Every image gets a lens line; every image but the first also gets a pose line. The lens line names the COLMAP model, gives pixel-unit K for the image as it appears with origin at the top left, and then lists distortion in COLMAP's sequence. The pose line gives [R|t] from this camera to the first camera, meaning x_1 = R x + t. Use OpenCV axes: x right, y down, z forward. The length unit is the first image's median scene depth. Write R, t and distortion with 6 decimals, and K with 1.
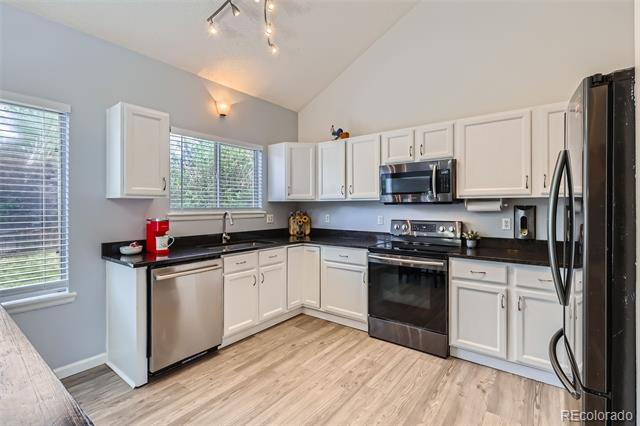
lens RADIAL K [[295.2, 0, 319.5], [0, 295.2, 206.7], [0, 0, 1]] dist [0.002669, 0.000229]
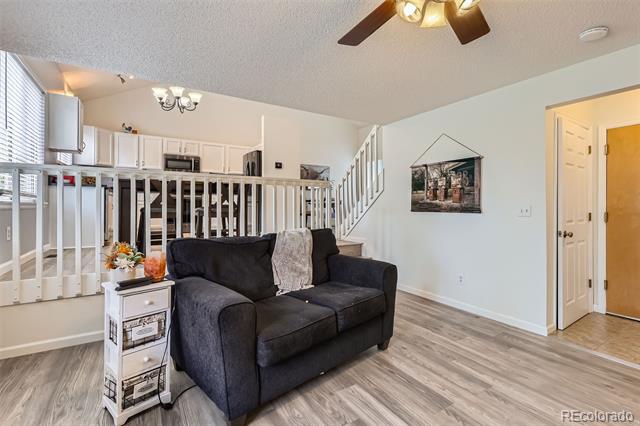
lens RADIAL K [[295.2, 0, 319.5], [0, 295.2, 206.7], [0, 0, 1]] dist [0.002669, 0.000229]
pose [[0.354142, -0.001054, 0.935191, -1.536090], [-0.003736, 0.999990, 0.002542, 0.251557], [-0.935184, -0.004394, 0.354134, -0.843624]]
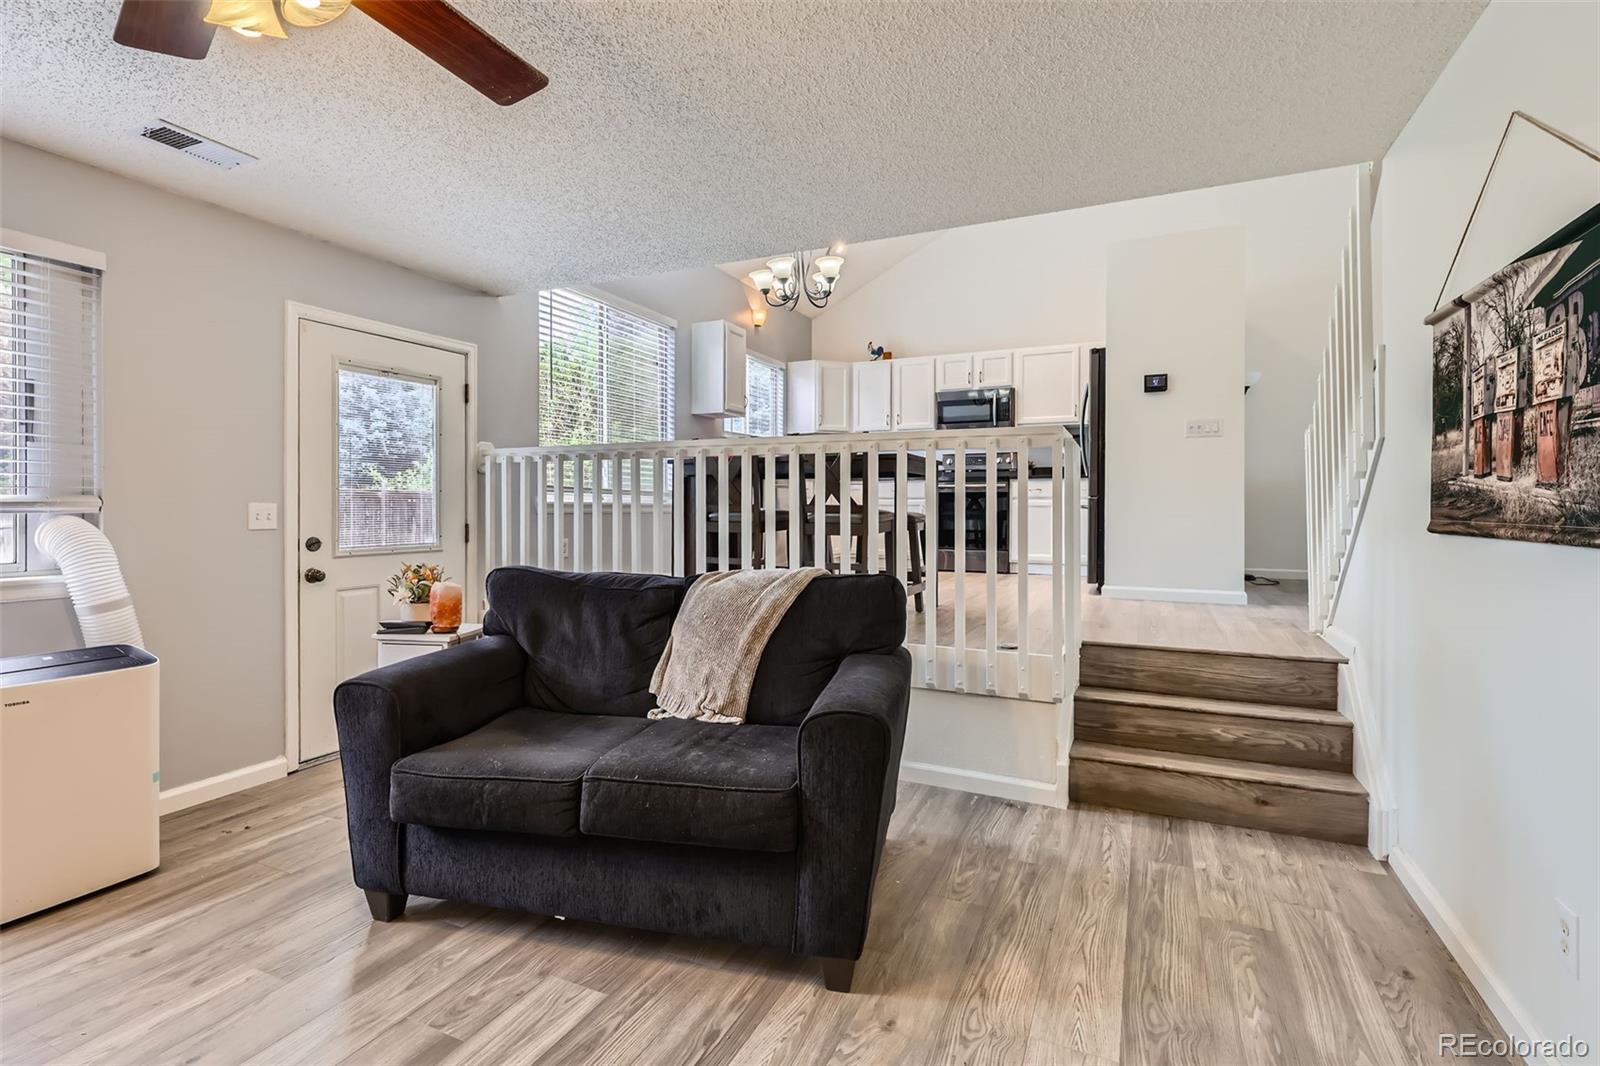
lens RADIAL K [[747.8, 0, 805.9], [0, 747.8, 511.2], [0, 0, 1]] dist [0.004242, 0.000324]
pose [[0.974323, -0.000010, 0.225154, -0.820340], [-0.001224, 0.999985, 0.005340, 0.251256], [-0.225151, -0.005478, 0.974309, -1.353297]]
